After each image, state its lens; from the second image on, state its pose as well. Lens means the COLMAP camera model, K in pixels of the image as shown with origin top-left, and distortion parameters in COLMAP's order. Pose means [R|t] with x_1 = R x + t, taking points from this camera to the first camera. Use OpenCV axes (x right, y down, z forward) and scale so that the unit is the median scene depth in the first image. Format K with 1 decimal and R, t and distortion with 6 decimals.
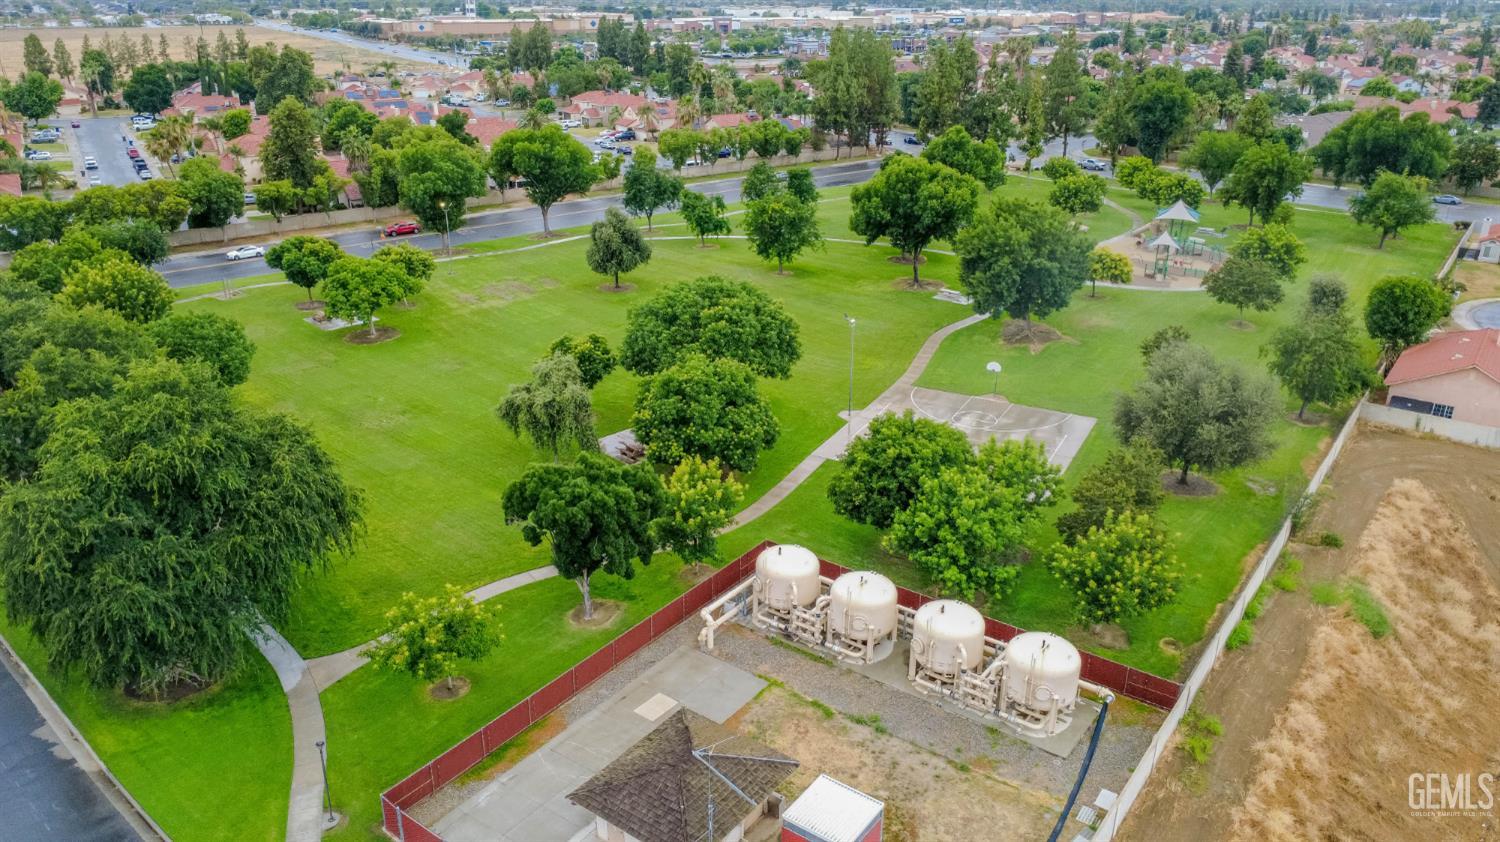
lens RADIAL K [[1111.7, 0, 750.8], [0, 1111.7, 418.2], [0, 0, 1]] dist [-0.010410, 0.006034]
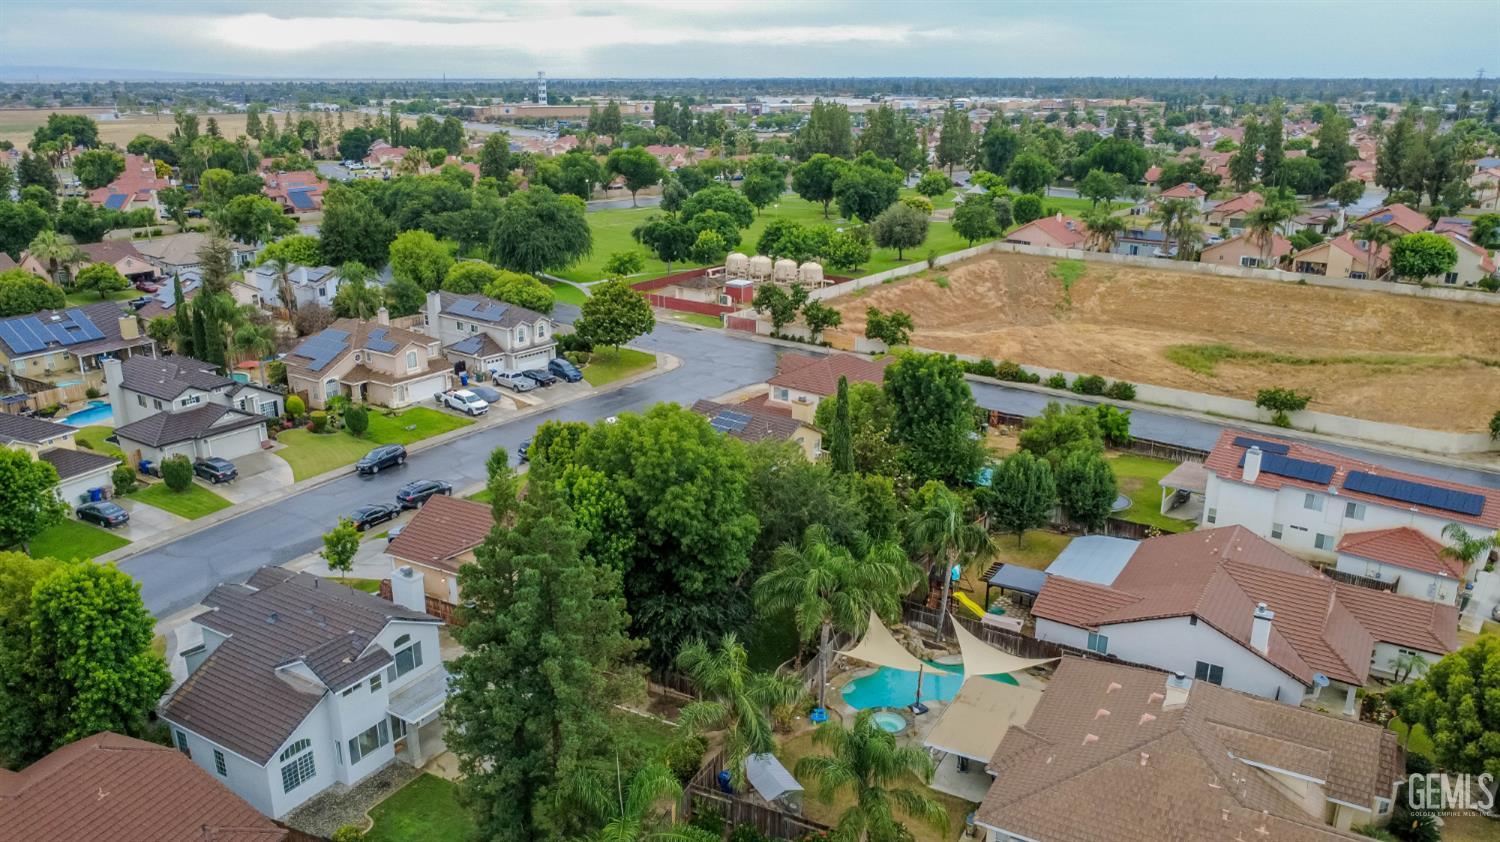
lens RADIAL K [[1111.7, 0, 749.5], [0, 1111.7, 423.3], [0, 0, 1]] dist [-0.010410, 0.006034]
pose [[0.999321, 0.006601, -0.036256, 0.019659], [-0.009160, 0.997441, -0.070901, 0.086923], [0.035695, 0.071185, 0.996824, -0.214525]]
